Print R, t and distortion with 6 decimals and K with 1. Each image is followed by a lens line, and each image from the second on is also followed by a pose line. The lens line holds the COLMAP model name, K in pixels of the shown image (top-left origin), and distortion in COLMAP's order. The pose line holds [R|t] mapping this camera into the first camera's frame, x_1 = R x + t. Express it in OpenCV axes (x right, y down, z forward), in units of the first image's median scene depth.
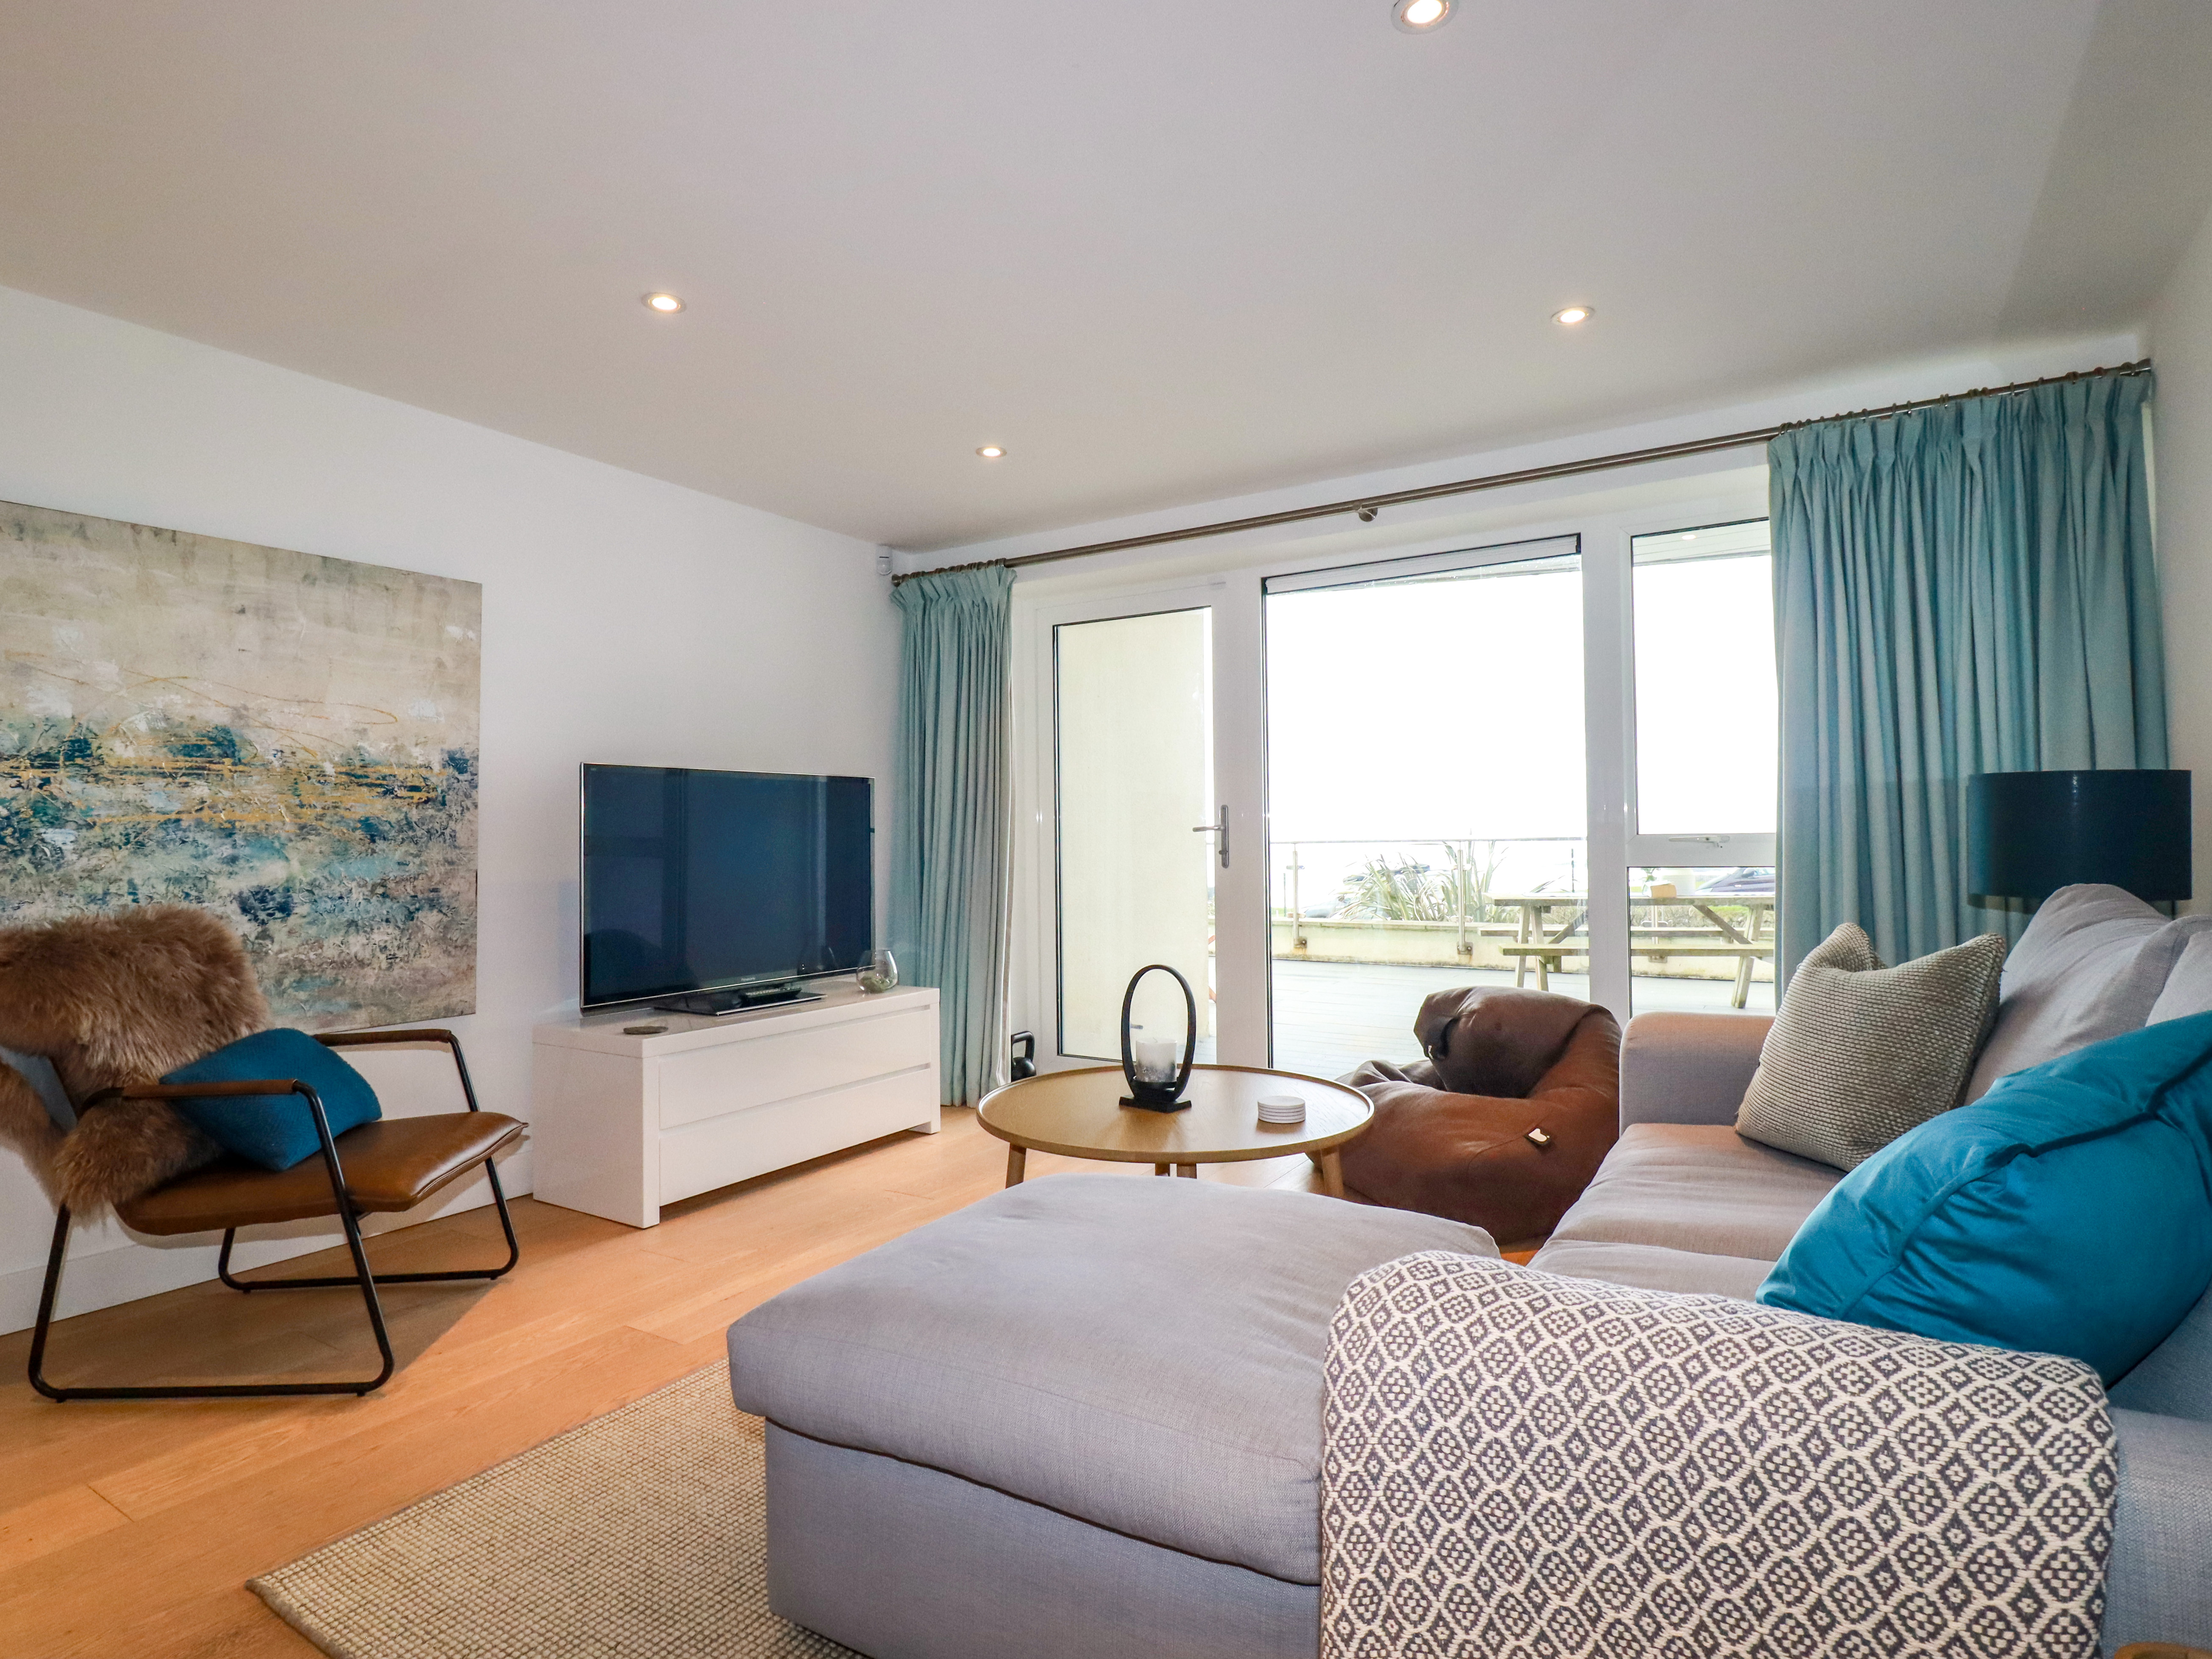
lens RADIAL K [[1157.0, 0, 1104.2], [0, 1157.0, 815.8], [0, 0, 1]] dist [0.000779, -0.013710]
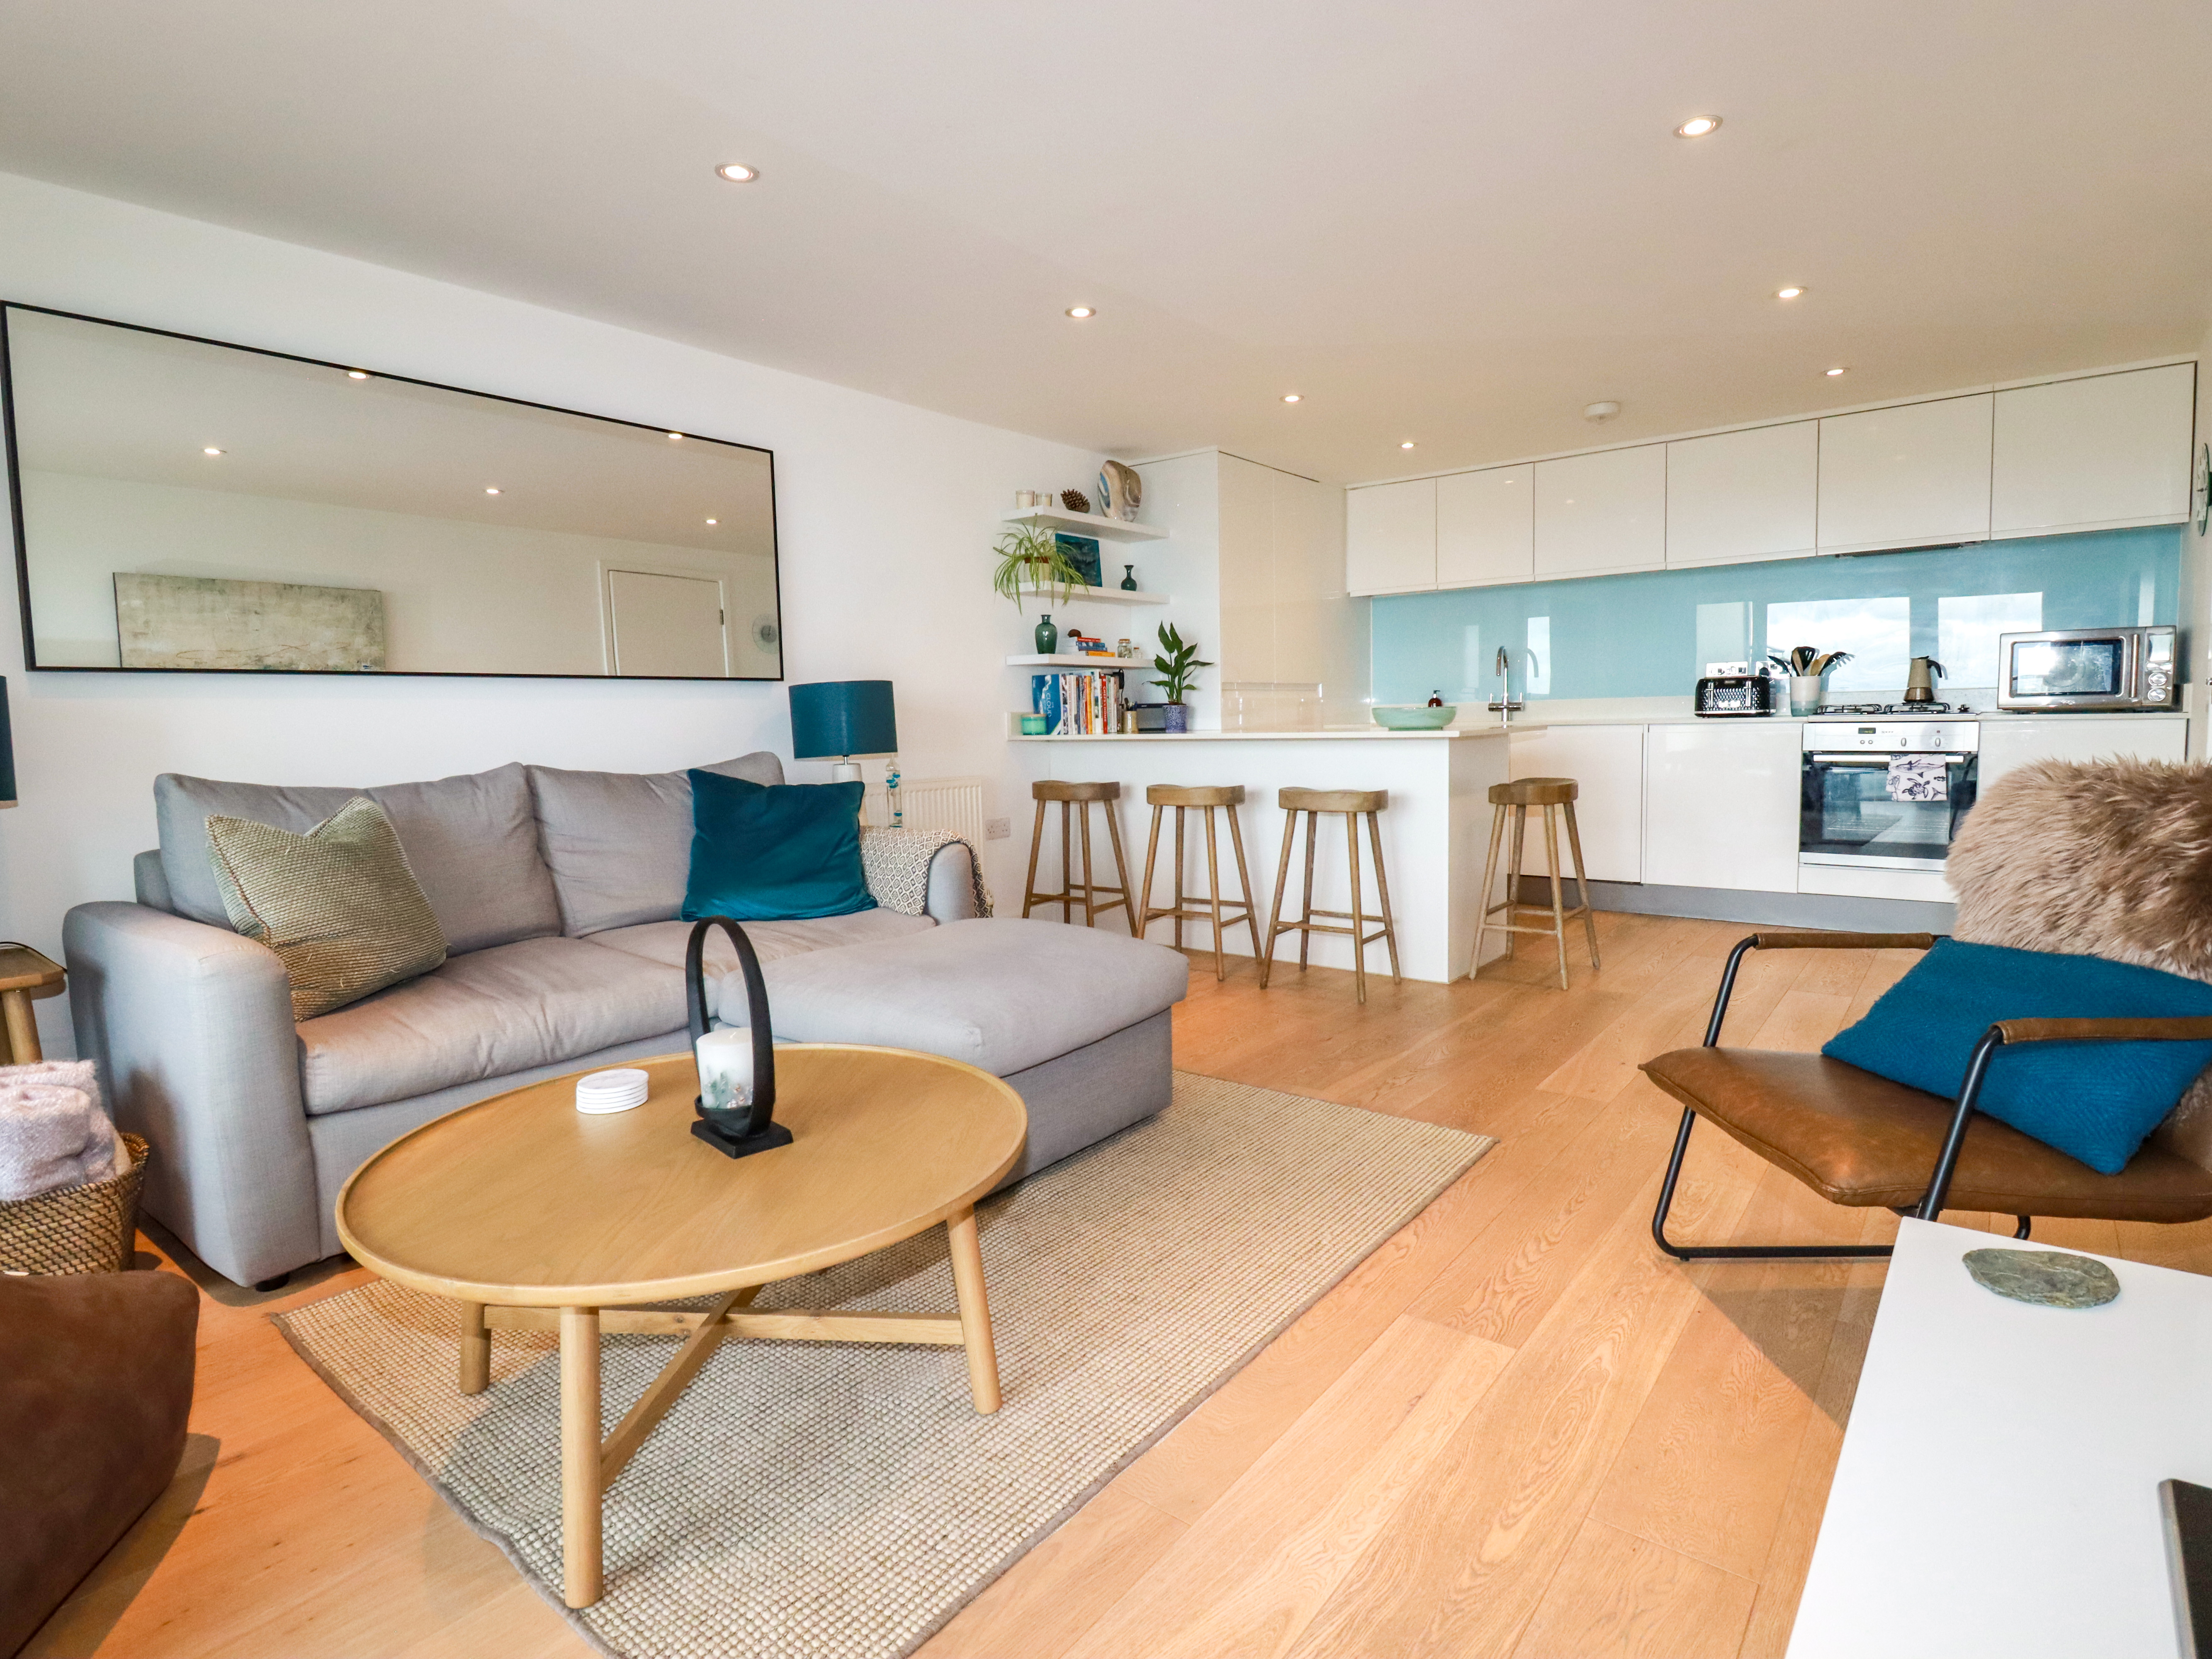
lens RADIAL K [[1143.8, 0, 1102.8], [0, 1143.8, 826.4], [0, 0, 1]] dist [0.004999, -0.019988]
pose [[-0.992282, 0.021639, 0.122102, -0.155483], [0.031194, 0.996551, 0.076900, 0.026305], [-0.120016, 0.080115, -0.989534, 1.078426]]
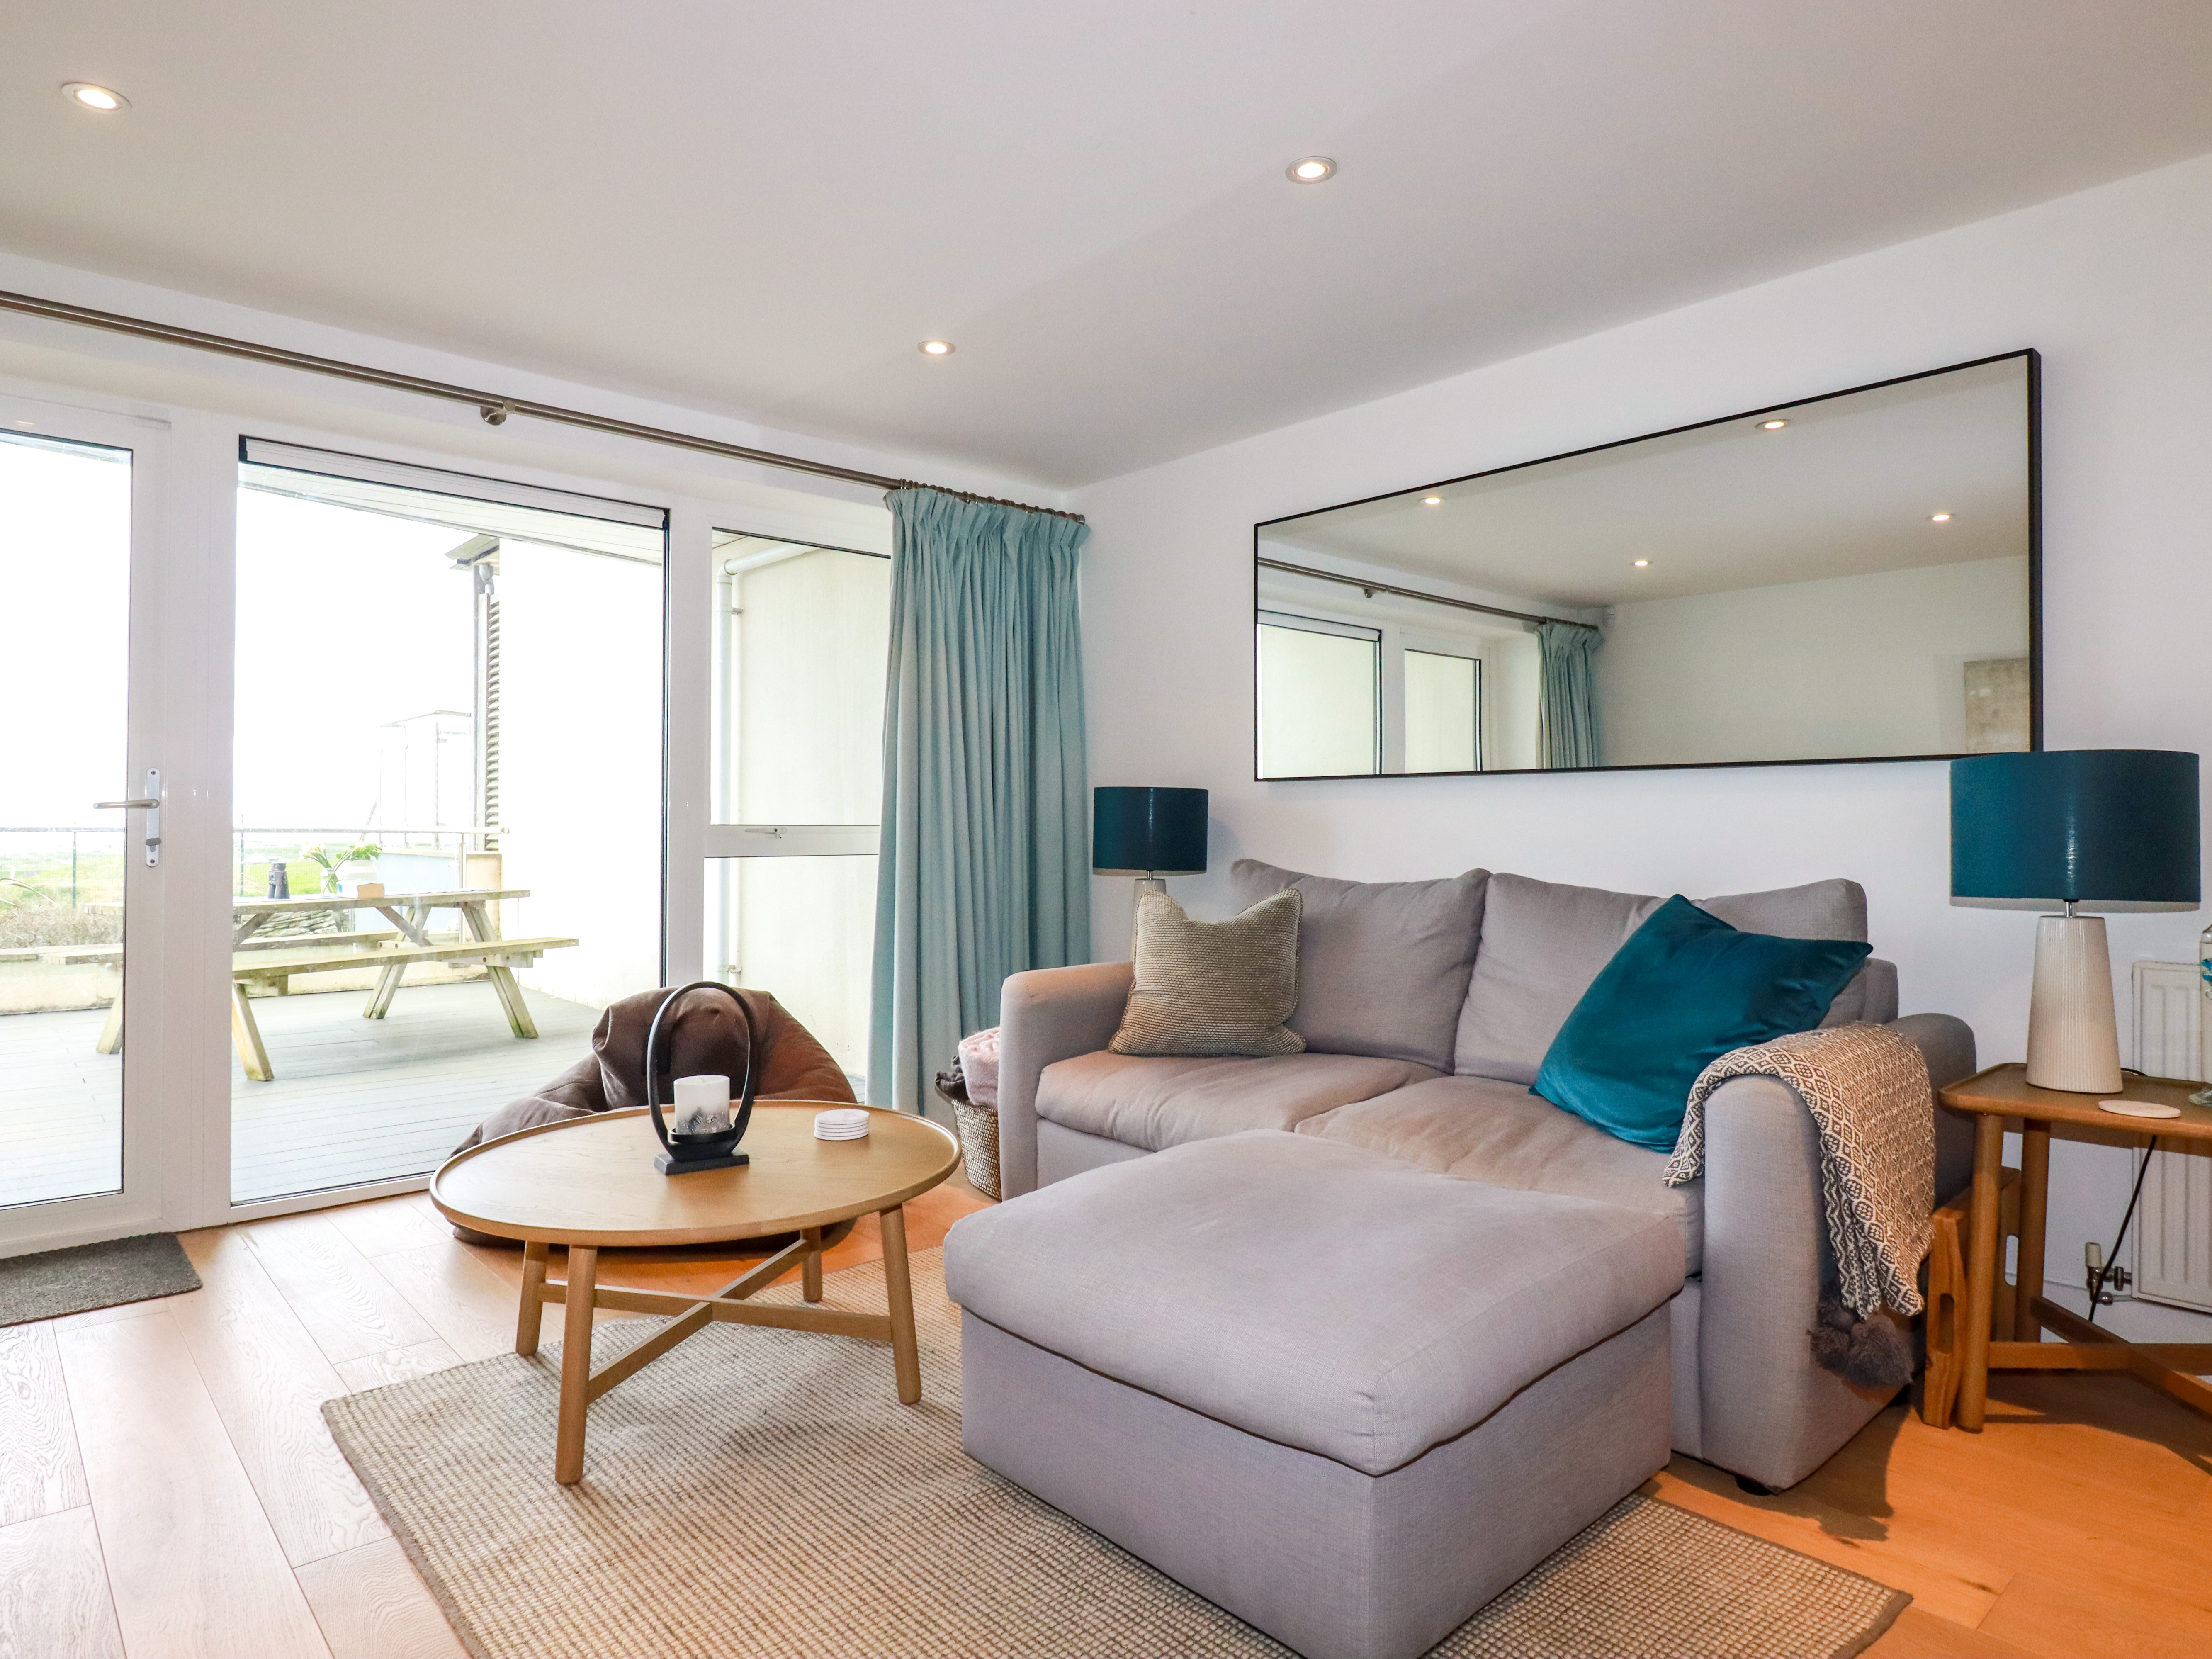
lens RADIAL K [[1294.6, 0, 1108.0], [0, 1294.6, 817.1], [0, 0, 1]] dist [0.002905, -0.011097]
pose [[0.281883, 0.025123, 0.959120, -0.490800], [-0.028664, 0.999431, -0.017755, 0.019091], [-0.959020, -0.022488, 0.282443, 0.331846]]
